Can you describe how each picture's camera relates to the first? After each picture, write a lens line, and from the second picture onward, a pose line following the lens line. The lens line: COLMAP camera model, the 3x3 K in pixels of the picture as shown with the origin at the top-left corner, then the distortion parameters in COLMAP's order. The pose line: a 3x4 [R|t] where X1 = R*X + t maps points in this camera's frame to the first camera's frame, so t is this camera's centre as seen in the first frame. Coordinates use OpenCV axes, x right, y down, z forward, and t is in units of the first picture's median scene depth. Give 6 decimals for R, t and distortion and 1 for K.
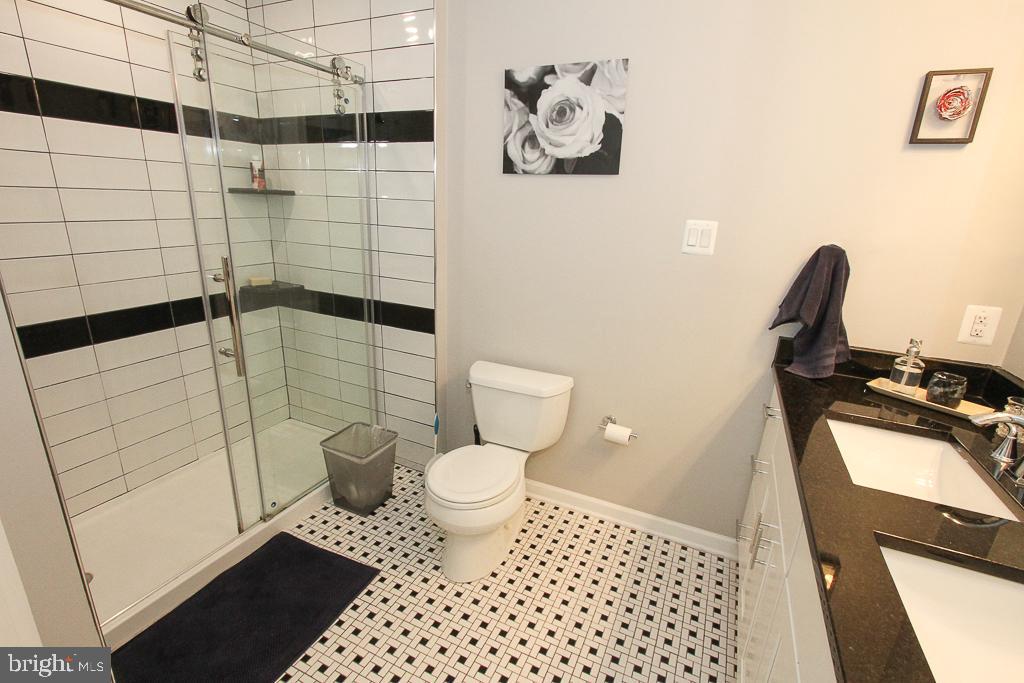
lens RADIAL K [[472.7, 0, 507.6], [0, 472.7, 341.6], [0, 0, 1]] dist [-0.016925, 0.002908]
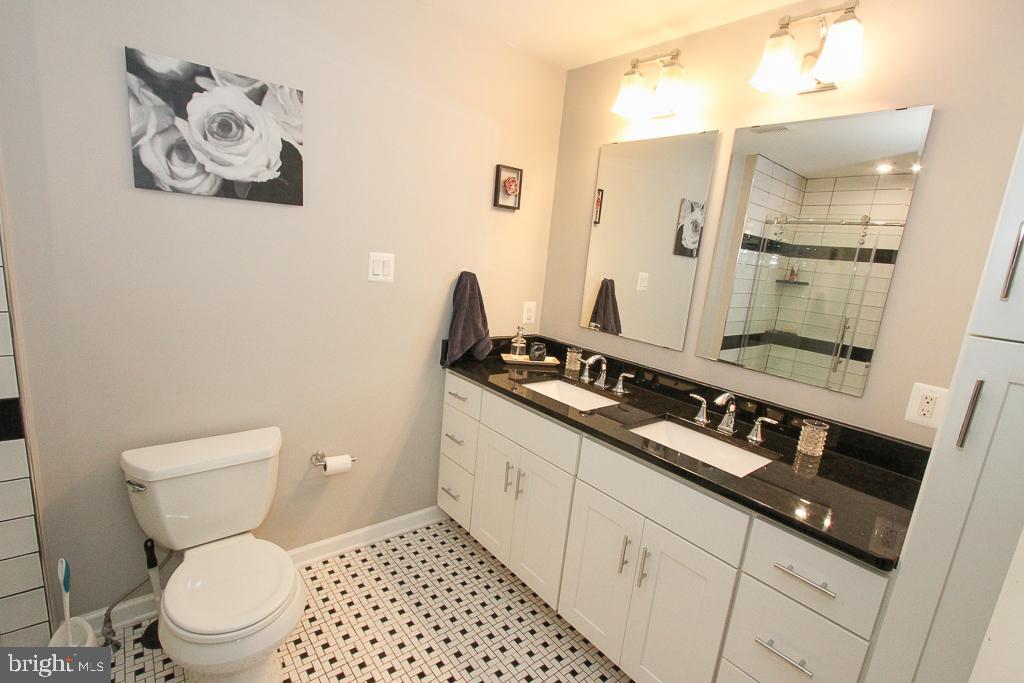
lens RADIAL K [[472.7, 0, 506.3], [0, 472.7, 347.4], [0, 0, 1]] dist [-0.016925, 0.002908]
pose [[0.436904, -0.180551, 0.881202, -0.481217], [0.193308, 0.975605, 0.104050, -0.087367], [-0.878491, 0.124883, 0.461148, 0.214065]]
